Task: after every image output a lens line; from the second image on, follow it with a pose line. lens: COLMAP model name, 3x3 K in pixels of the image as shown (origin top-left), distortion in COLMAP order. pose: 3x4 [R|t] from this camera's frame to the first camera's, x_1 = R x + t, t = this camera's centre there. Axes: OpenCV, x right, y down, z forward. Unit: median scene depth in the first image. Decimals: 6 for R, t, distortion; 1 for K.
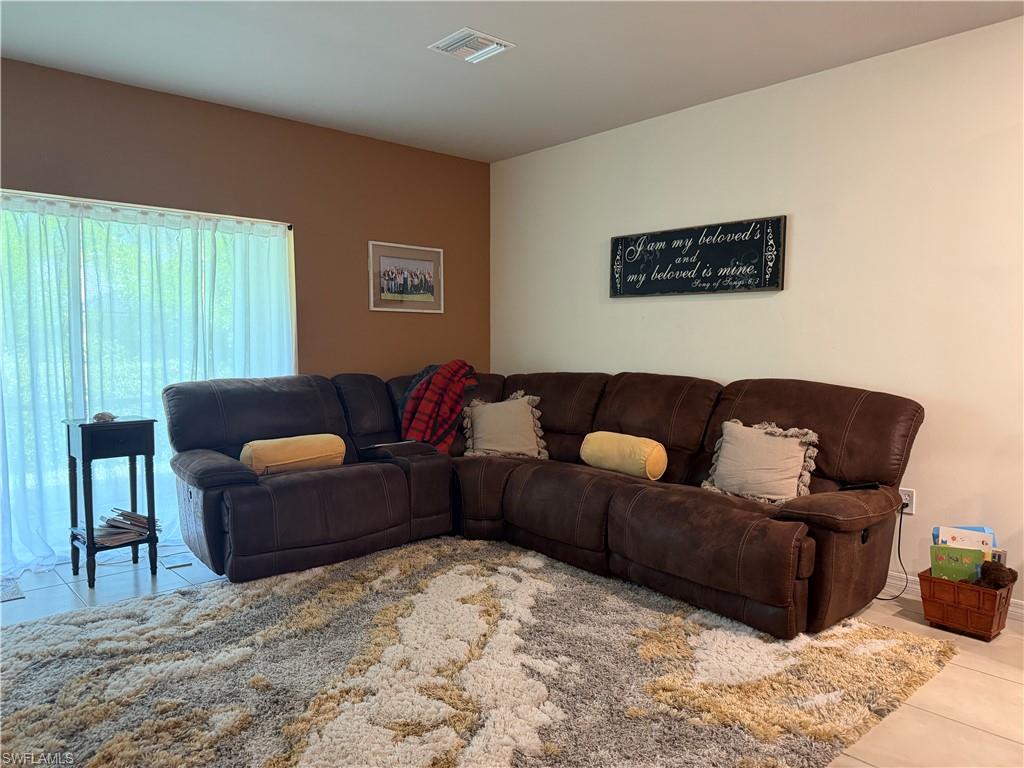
lens RADIAL K [[713.4, 0, 512.0], [0, 713.4, 384.0], [0, 0, 1]] dist [0.067770, -0.000472]
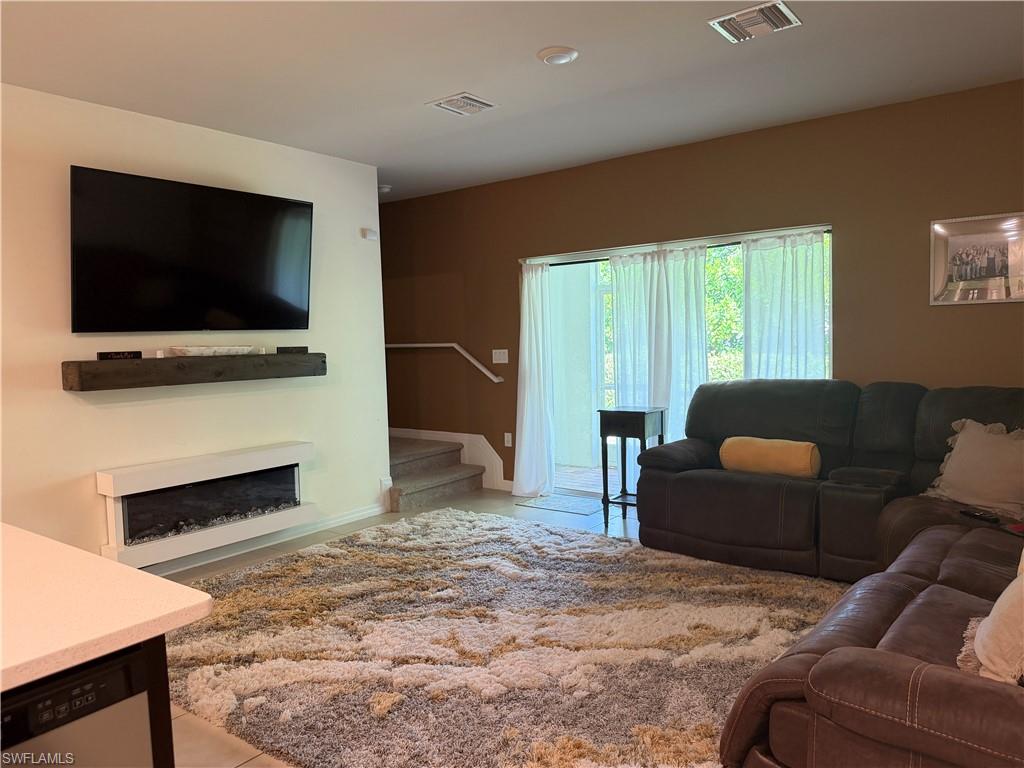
lens RADIAL K [[719.4, 0, 512.0], [0, 719.4, 384.0], [0, 0, 1]] dist [0.094297, -0.125253]
pose [[0.175252, 0.058755, -0.982769, 0.623389], [-0.024364, 0.998171, 0.055332, -0.054142], [0.984222, 0.014247, 0.176363, 0.431865]]
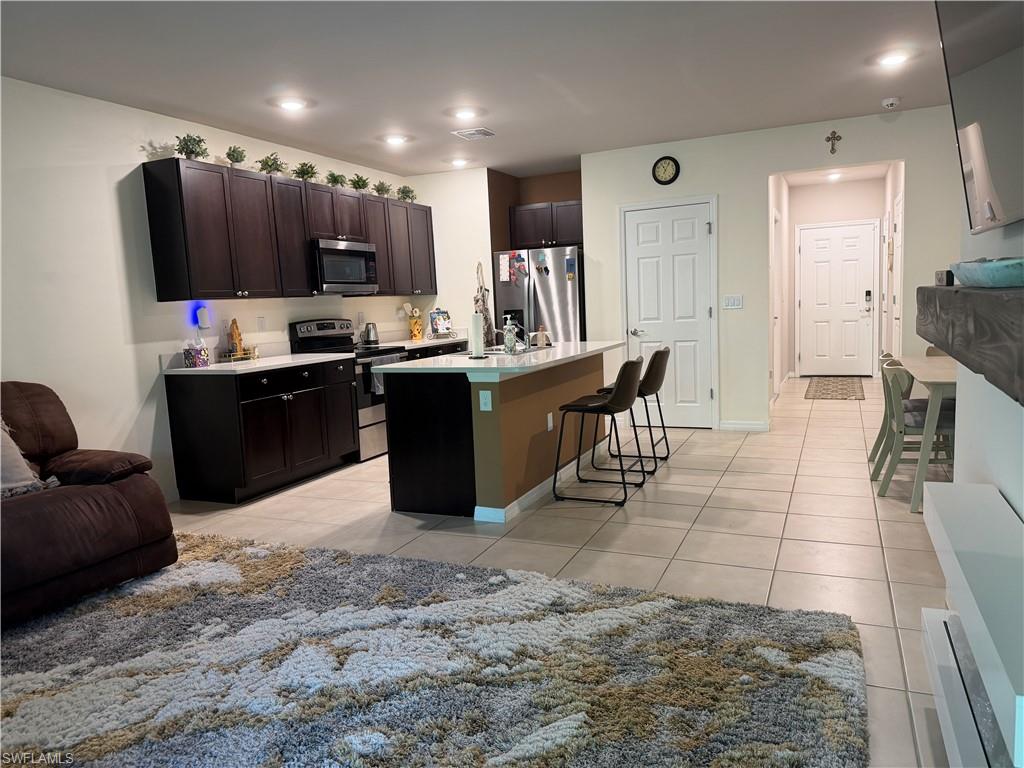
lens RADIAL K [[719.4, 0, 512.0], [0, 719.4, 384.0], [0, 0, 1]] dist [0.094297, -0.125253]
pose [[-0.407008, -0.092062, 0.908773, -0.654820], [0.091044, 0.985865, 0.140647, -0.052933], [-0.908876, 0.139983, -0.392873, 0.576980]]
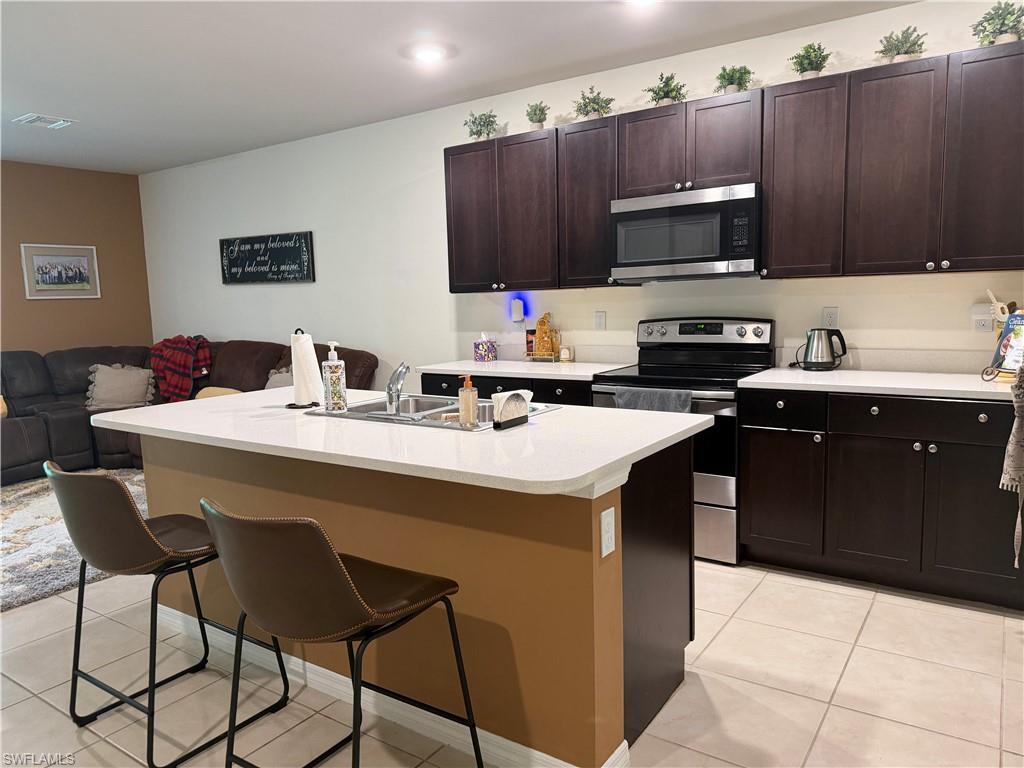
lens RADIAL K [[741.1, 0, 512.0], [0, 741.1, 384.0], [0, 0, 1]] dist [0.040841, -0.052502]
pose [[0.974920, -0.060357, 0.214214, 0.387248], [0.047083, 0.996672, 0.066543, -0.002529], [-0.217517, -0.054788, 0.974518, -0.530582]]
